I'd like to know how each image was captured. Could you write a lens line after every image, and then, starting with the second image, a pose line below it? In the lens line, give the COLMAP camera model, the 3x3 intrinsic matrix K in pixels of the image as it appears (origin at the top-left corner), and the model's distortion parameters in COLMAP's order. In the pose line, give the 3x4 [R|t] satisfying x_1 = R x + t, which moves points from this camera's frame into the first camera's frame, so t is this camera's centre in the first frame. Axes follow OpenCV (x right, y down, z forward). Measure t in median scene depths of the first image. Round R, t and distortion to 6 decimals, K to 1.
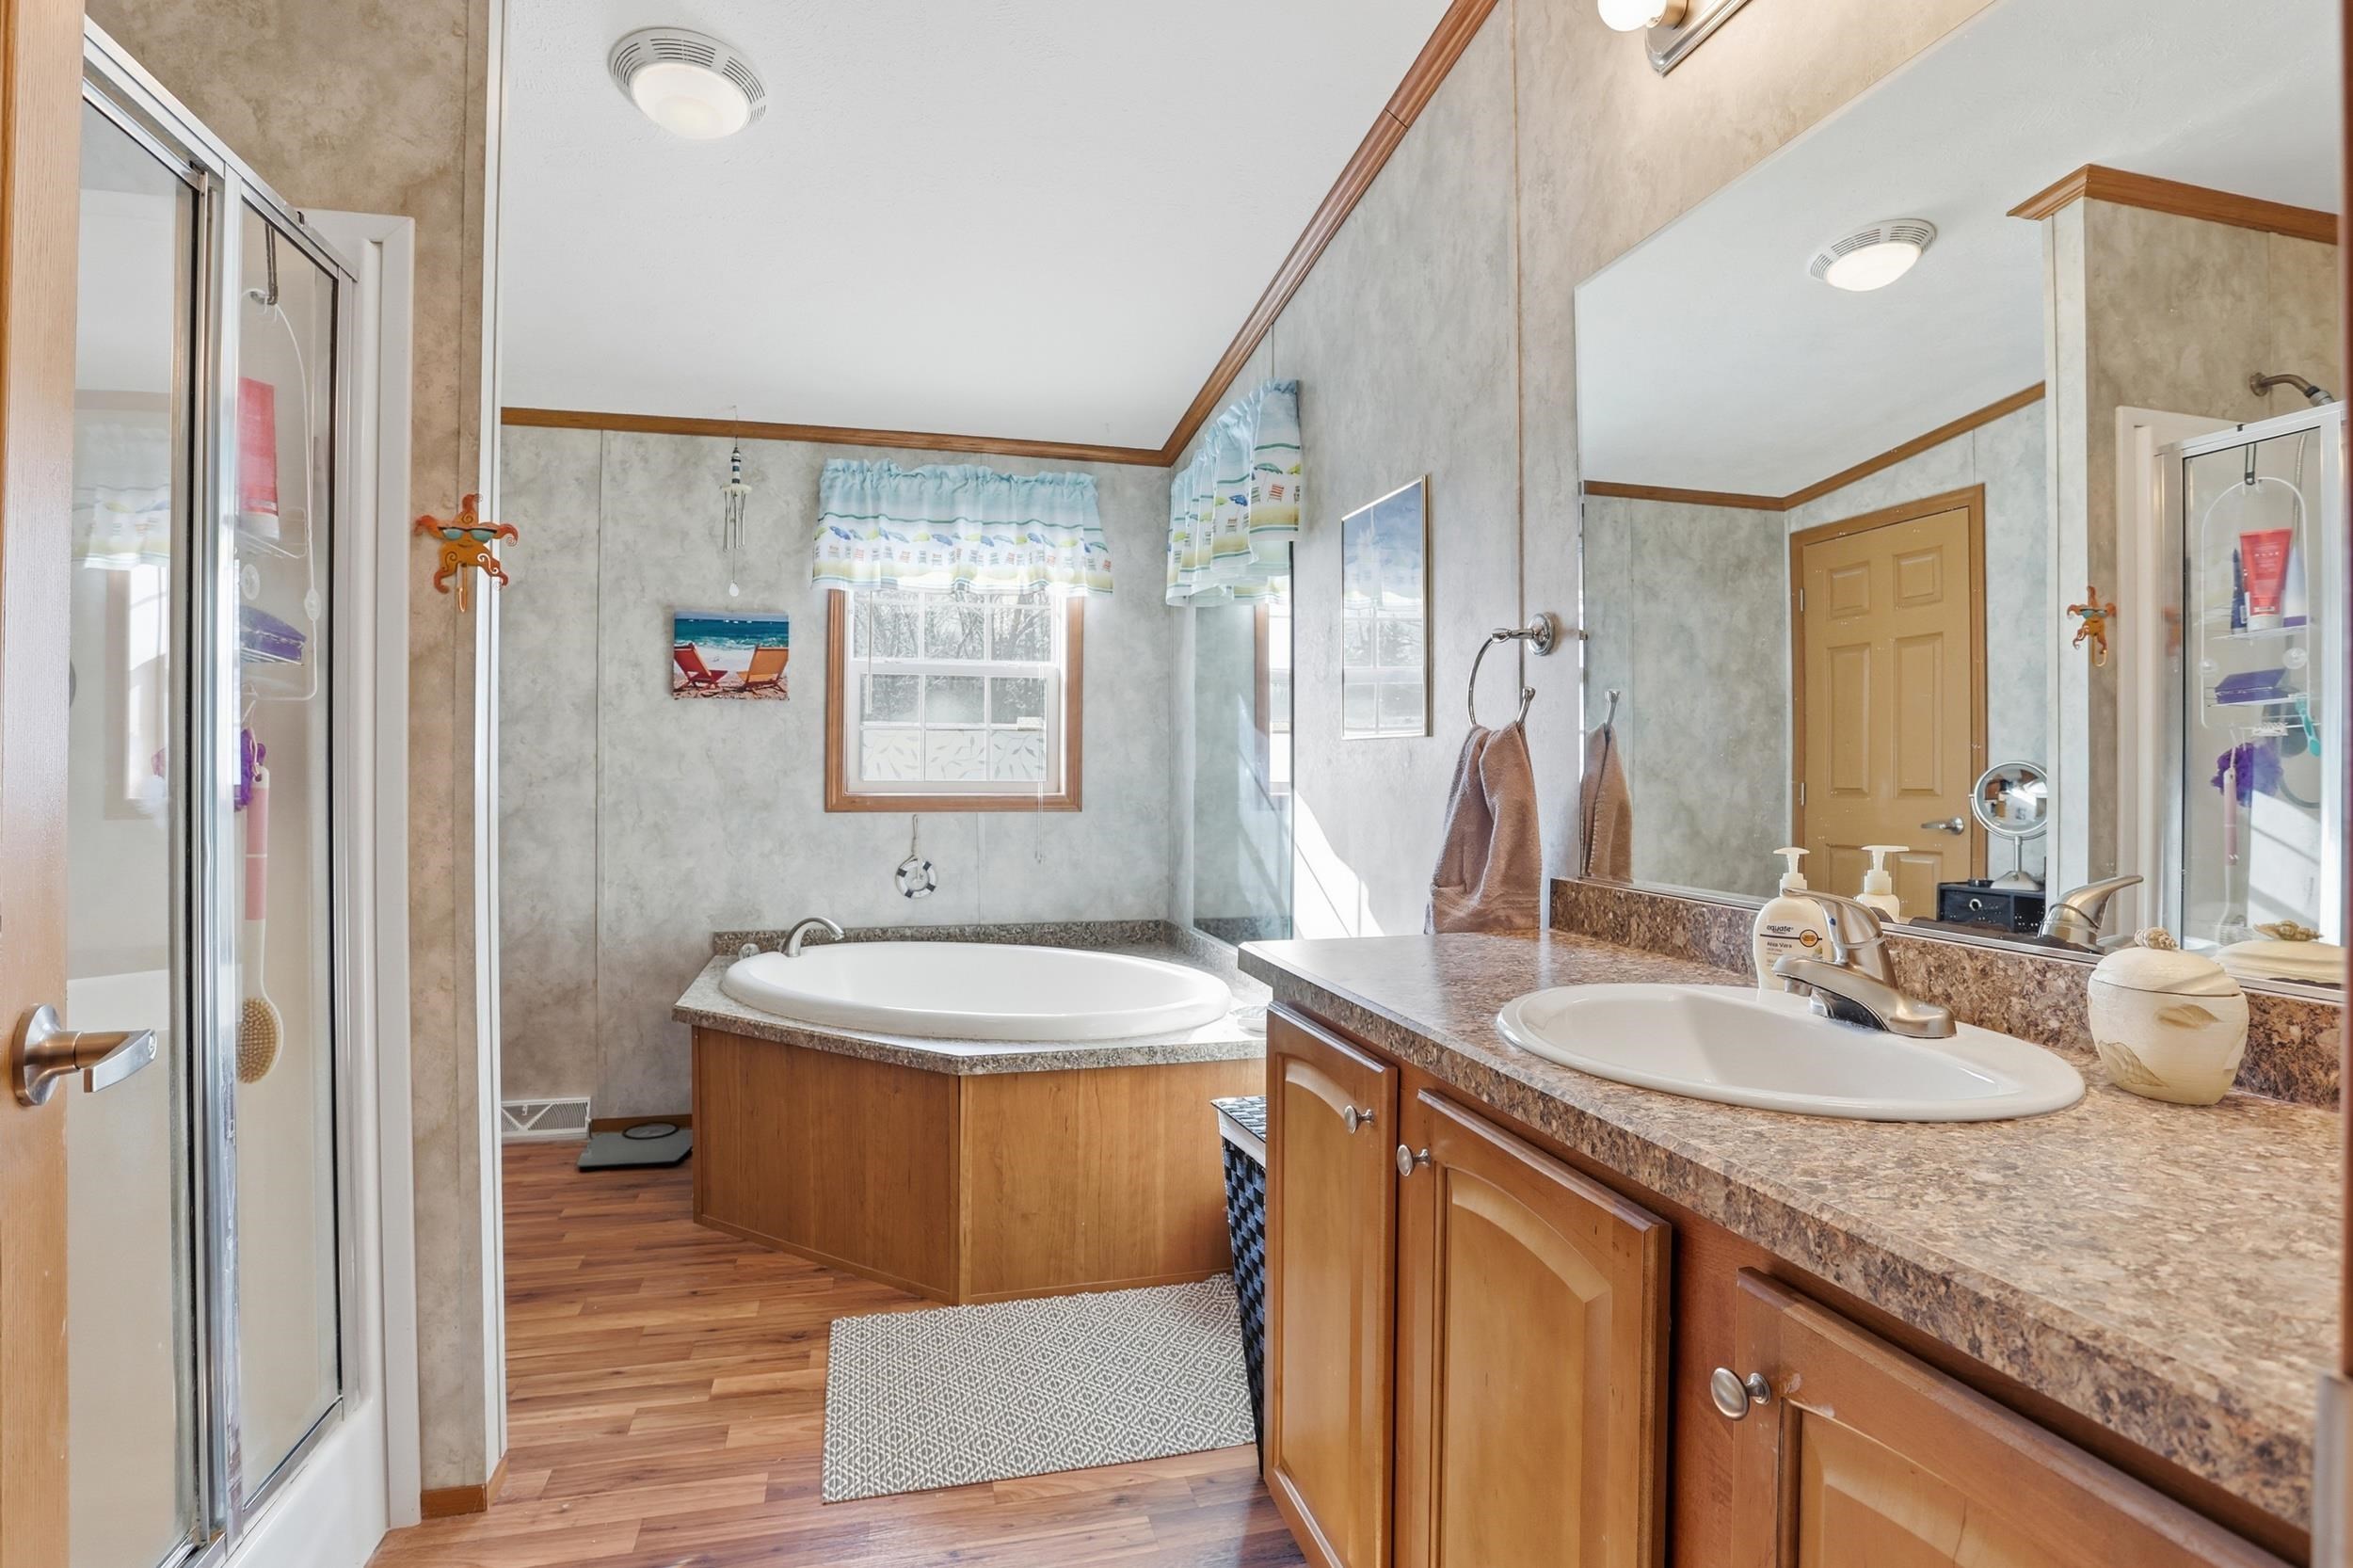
lens RADIAL K [[1168.3, 0, 1169.8], [0, 1168.3, 766.0], [0, 0, 1]] dist [-0.080611, 0.031552]
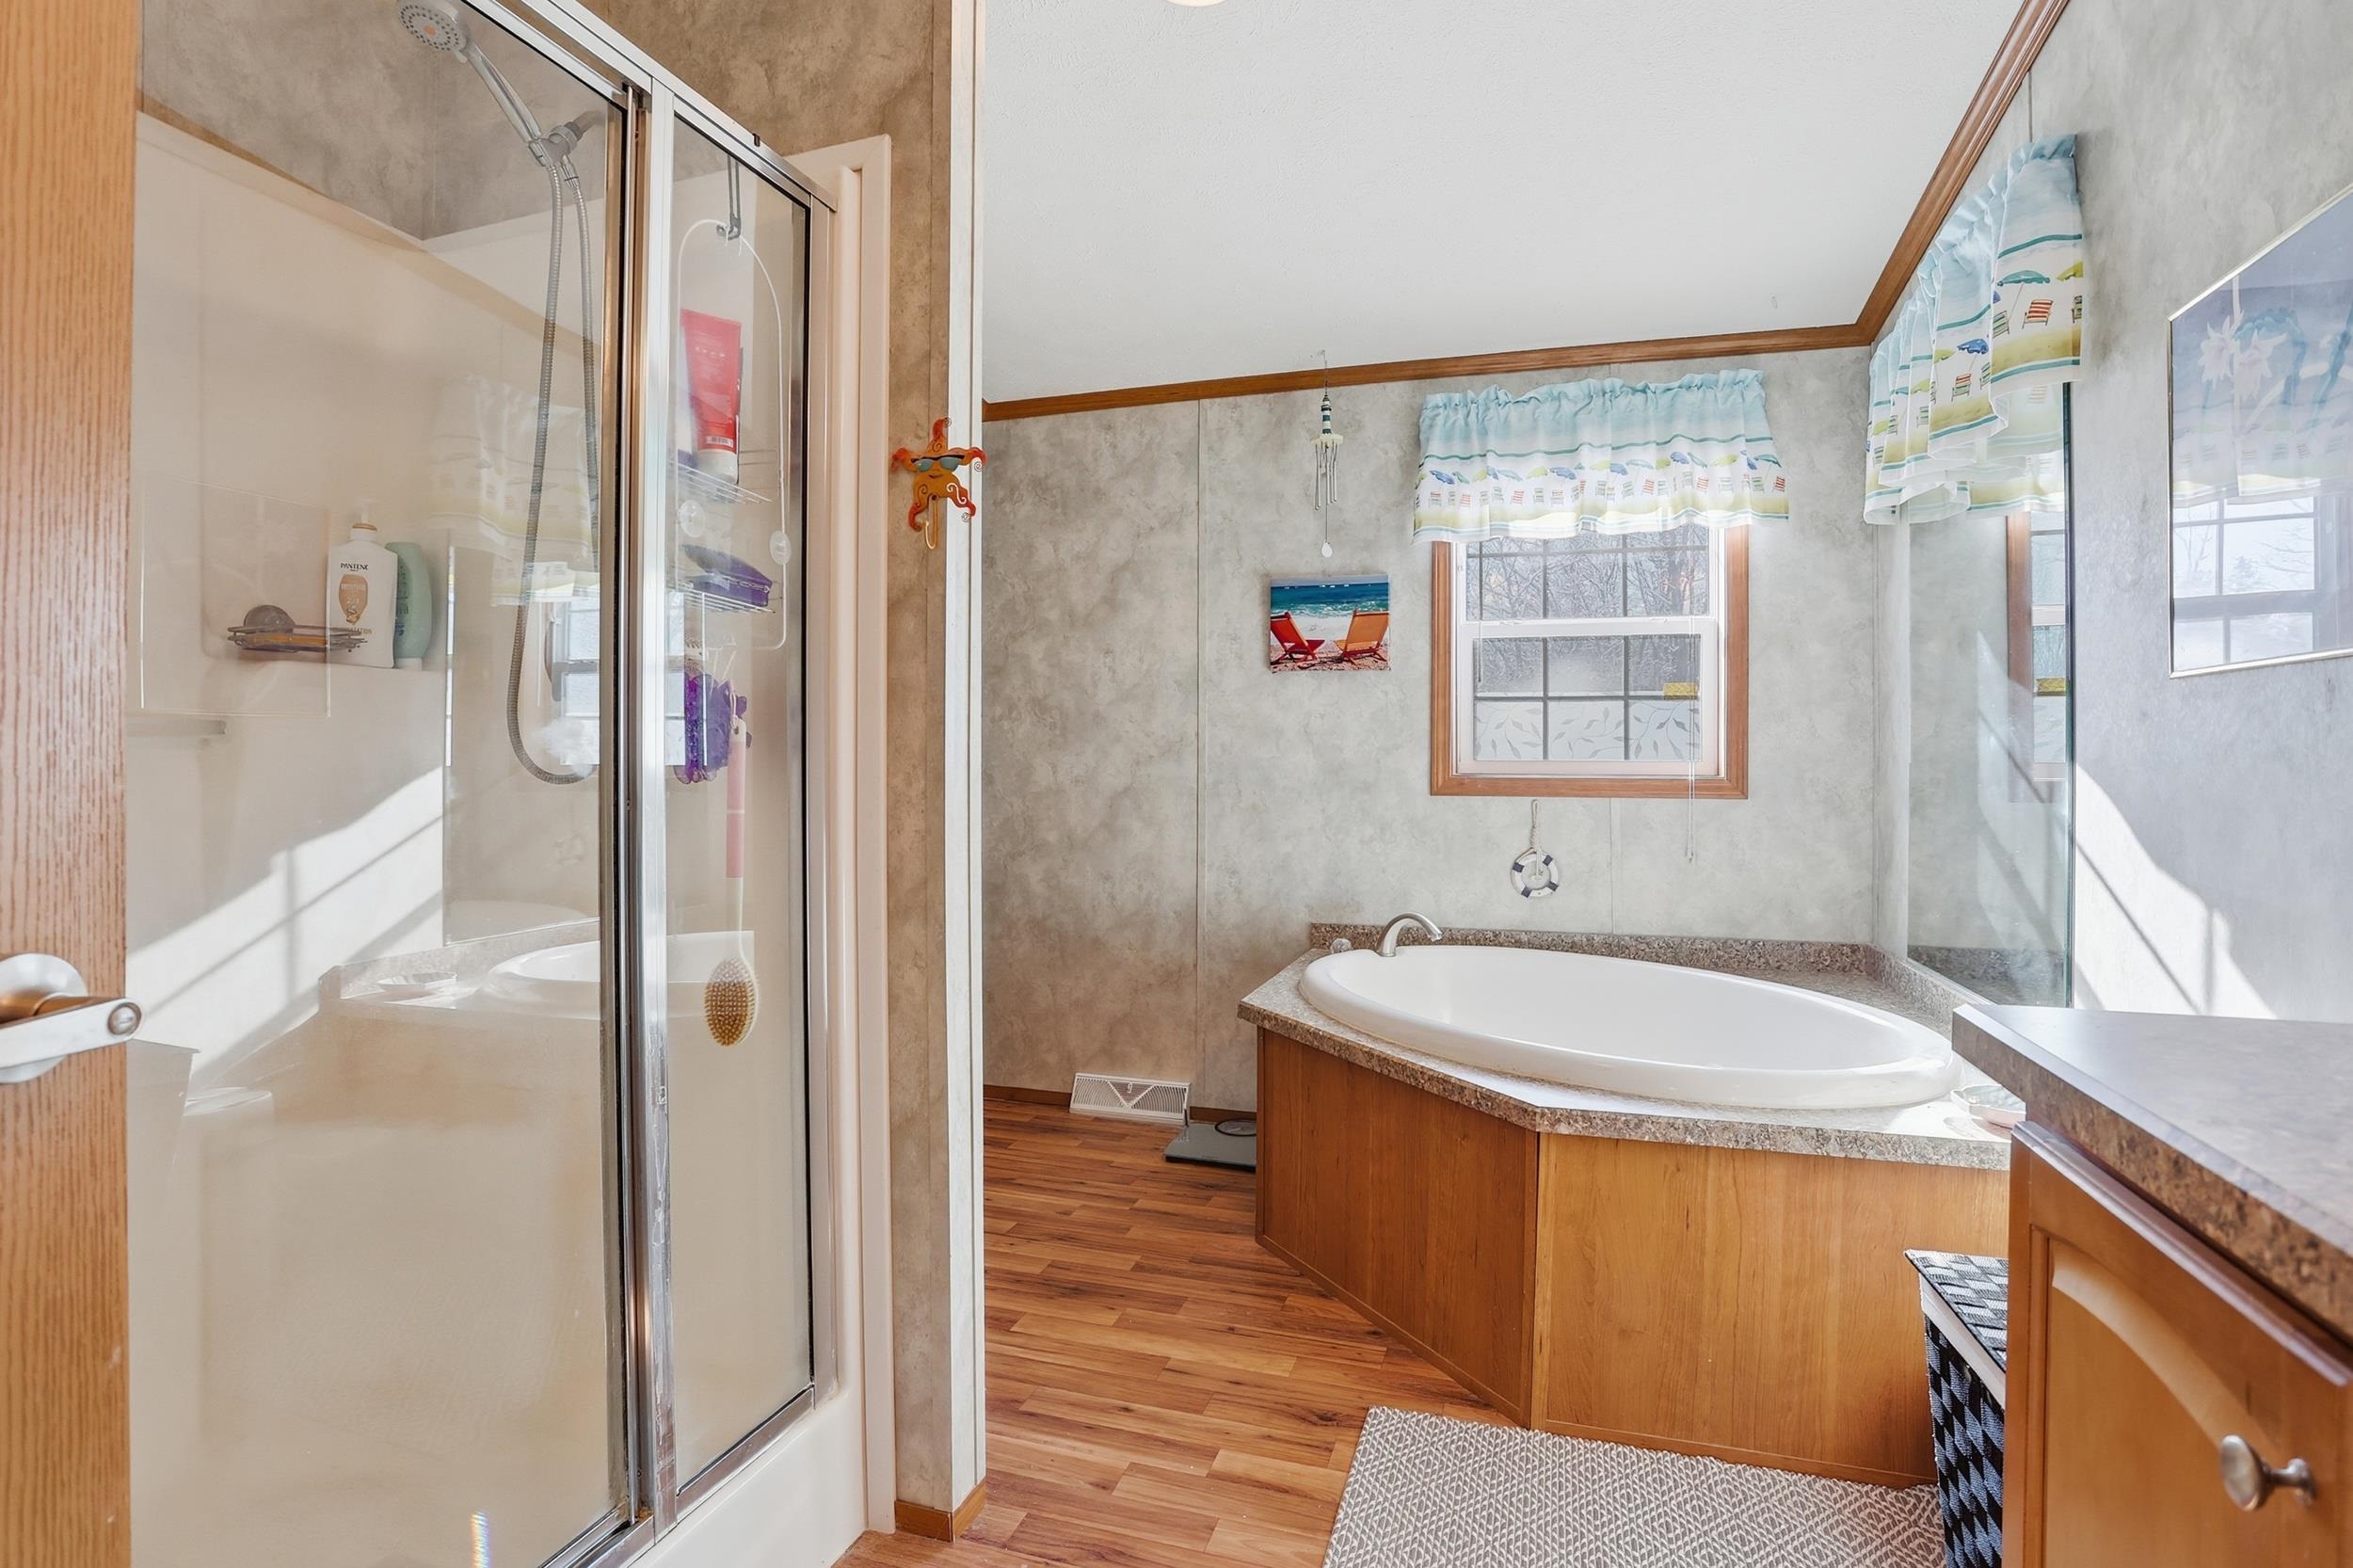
lens RADIAL K [[1173.6, 0, 1165.4], [0, 1173.6, 760.7], [0, 0, 1]] dist [-0.083840, 0.041666]
pose [[0.841218, -0.001350, -0.540695, 0.020063], [0.000411, 0.999998, -0.001857, 0.020095], [0.540697, 0.001340, 0.841217, 0.188941]]
